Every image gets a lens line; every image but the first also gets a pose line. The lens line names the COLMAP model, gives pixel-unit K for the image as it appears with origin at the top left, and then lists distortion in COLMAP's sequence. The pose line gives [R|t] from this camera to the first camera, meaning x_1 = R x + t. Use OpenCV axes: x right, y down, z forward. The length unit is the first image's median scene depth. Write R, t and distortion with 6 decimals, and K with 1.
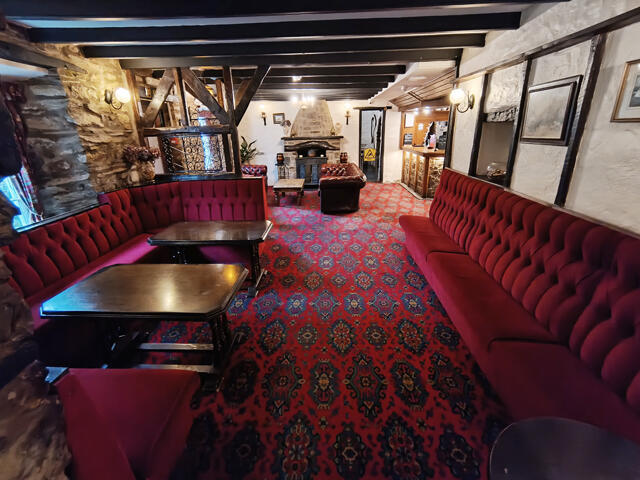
lens RADIAL K [[298.4, 0, 318.7], [0, 298.4, 239.5], [0, 0, 1]] dist [0.003605, 0.000022]
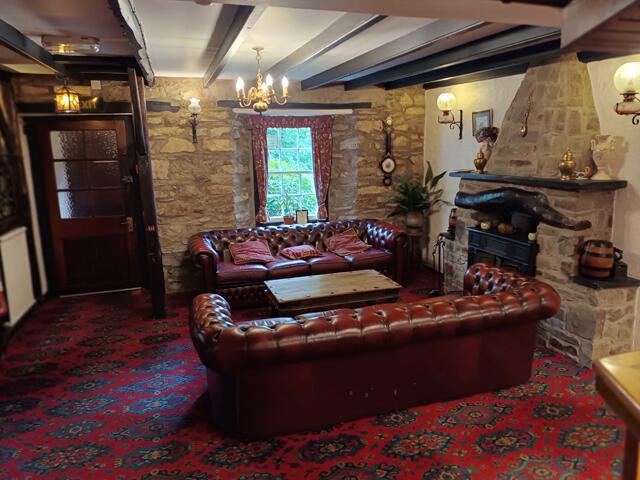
lens RADIAL K [[478.5, 0, 321.6], [0, 478.5, 237.9], [0, 0, 1]] dist [0.010254, -0.023319]
pose [[0.334277, 0.205657, -0.919763, 0.402542], [-0.314538, 0.944294, 0.096827, -0.261066], [0.888440, 0.256933, 0.380343, 0.623286]]
